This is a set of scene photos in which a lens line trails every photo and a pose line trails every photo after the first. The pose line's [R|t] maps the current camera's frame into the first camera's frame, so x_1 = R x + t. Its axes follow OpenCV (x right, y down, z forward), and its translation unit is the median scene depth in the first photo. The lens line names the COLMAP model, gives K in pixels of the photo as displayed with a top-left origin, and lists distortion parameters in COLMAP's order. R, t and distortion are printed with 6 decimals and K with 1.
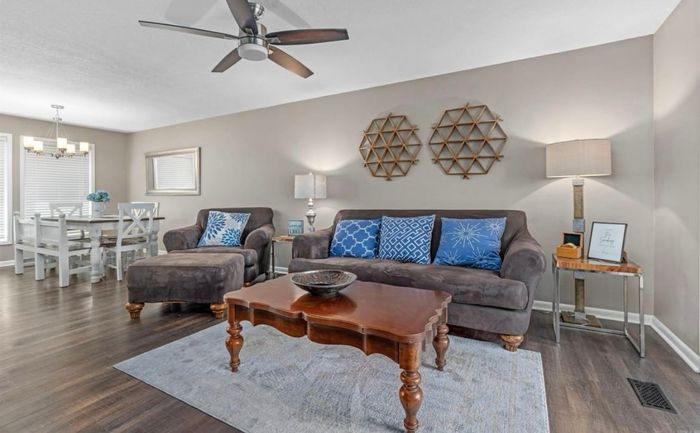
lens RADIAL K [[310.2, 0, 350.0], [0, 310.2, 200.2], [0, 0, 1]] dist [0.000943, 0.000031]
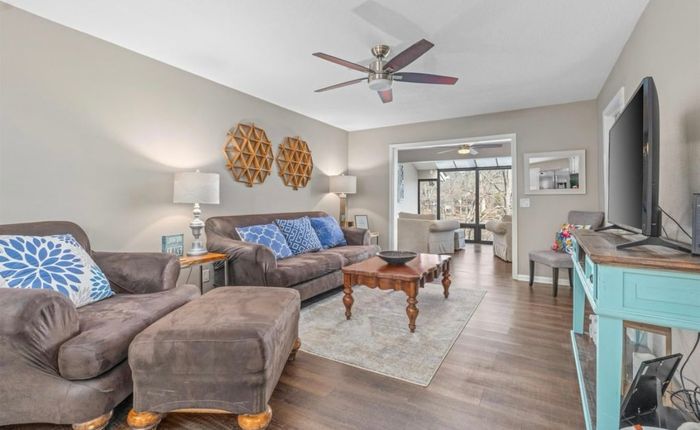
lens RADIAL K [[325.2, 0, 347.9], [0, 325.2, 196.6], [0, 0, 1]] dist [-0.022329, 0.000263]
pose [[0.042162, 0.027848, 0.998723, -0.991661], [0.000665, 0.999610, -0.027901, -0.000573], [-0.999111, 0.001841, 0.042127, 0.654526]]
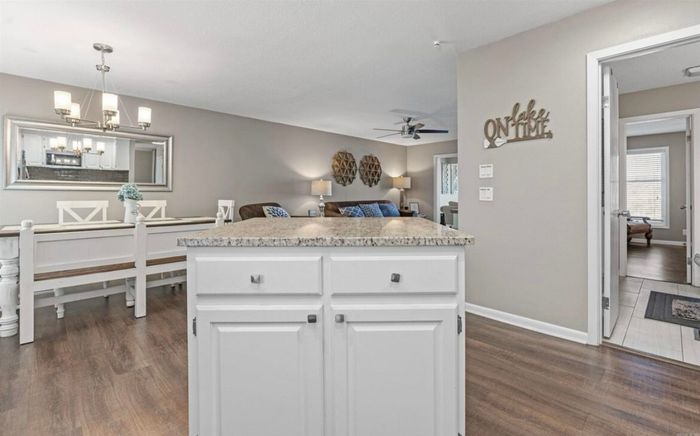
lens RADIAL K [[321.5, 0, 349.0], [0, 321.5, 209.6], [0, 0, 1]] dist [-0.016801, 0.000404]
pose [[0.294842, -0.038328, 0.954777, -1.821447], [0.004216, 0.999238, 0.038811, 0.003116], [-0.955537, -0.007418, 0.294778, 0.415203]]
